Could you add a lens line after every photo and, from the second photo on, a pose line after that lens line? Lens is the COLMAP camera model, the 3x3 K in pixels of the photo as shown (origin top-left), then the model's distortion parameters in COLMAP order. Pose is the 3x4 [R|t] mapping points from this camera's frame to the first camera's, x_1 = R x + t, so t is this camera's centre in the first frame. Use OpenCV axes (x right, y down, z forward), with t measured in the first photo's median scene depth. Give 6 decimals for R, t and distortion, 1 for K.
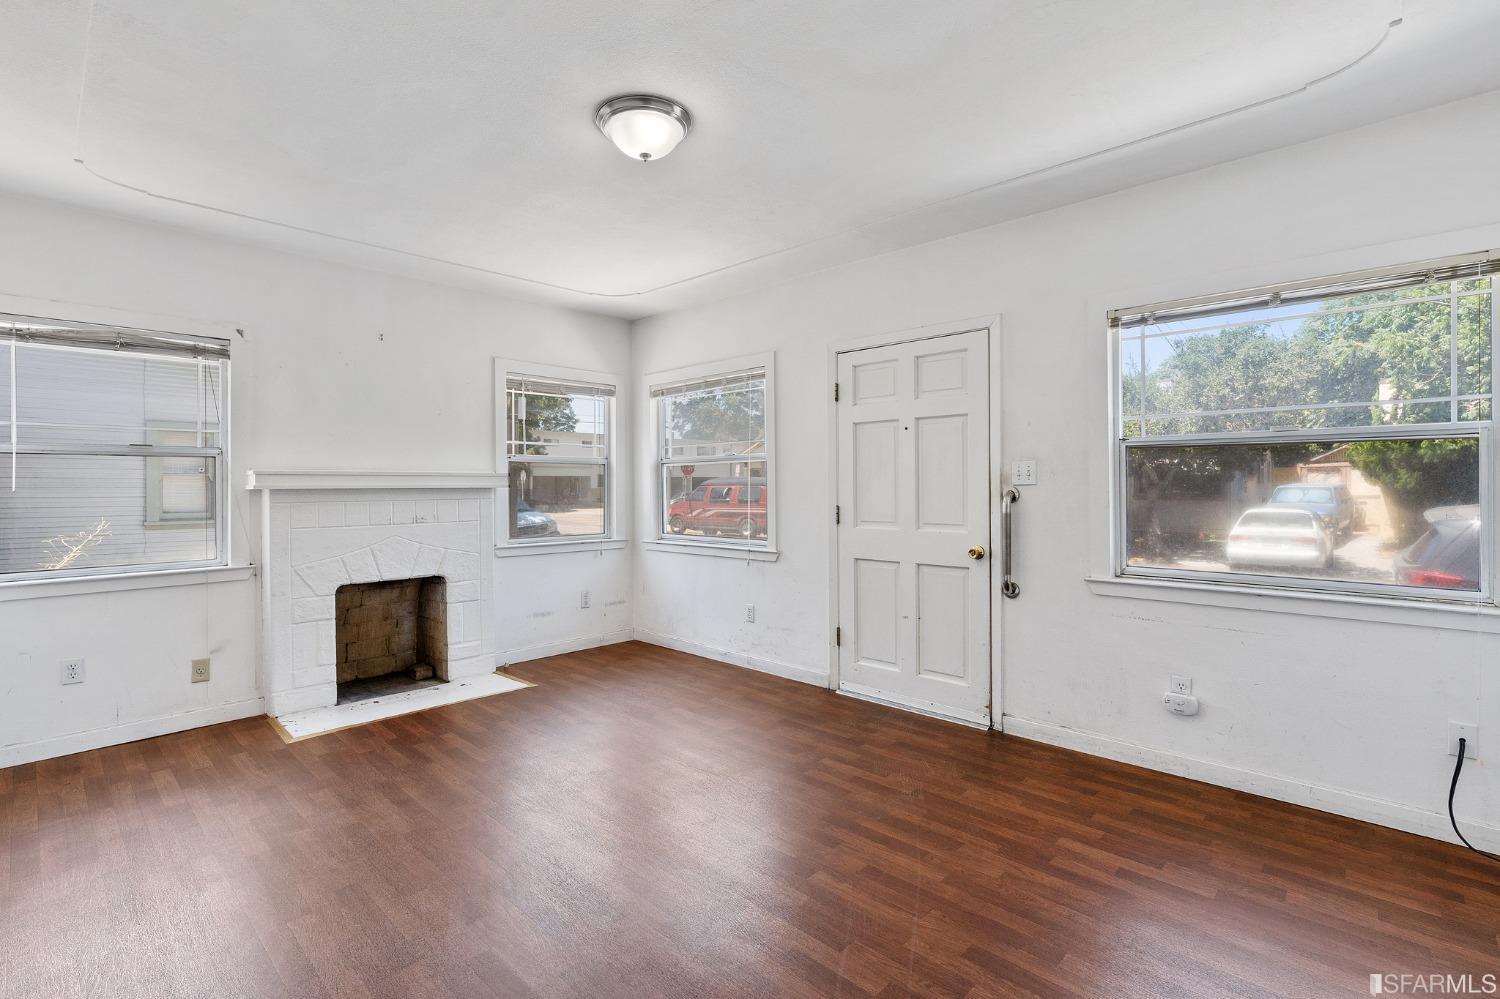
lens RADIAL K [[675.0, 0, 756.3], [0, 675.0, 494.7], [0, 0, 1]] dist [-0.004612, 0.000648]
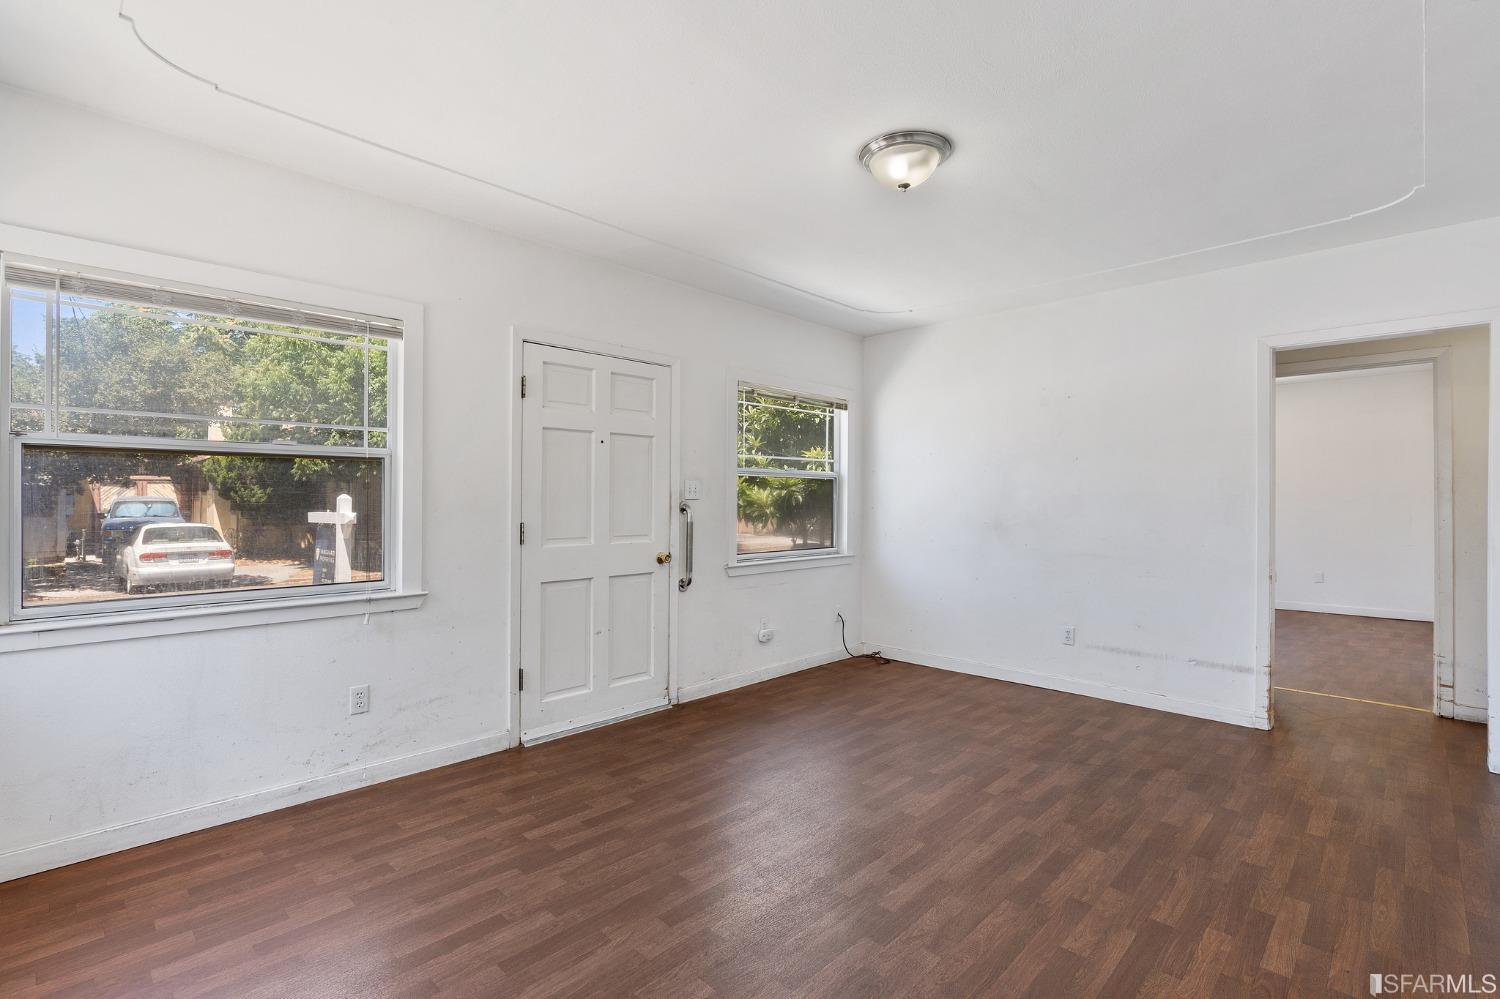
lens RADIAL K [[692.2, 0, 776.1], [0, 692.2, 496.8], [0, 0, 1]] dist [-0.001712, 0.000143]
pose [[0.020579, 0.006425, 0.999768, -0.732862], [0.009645, 0.999932, -0.006624, -0.006675], [-0.999742, 0.009779, 0.020515, 0.672215]]
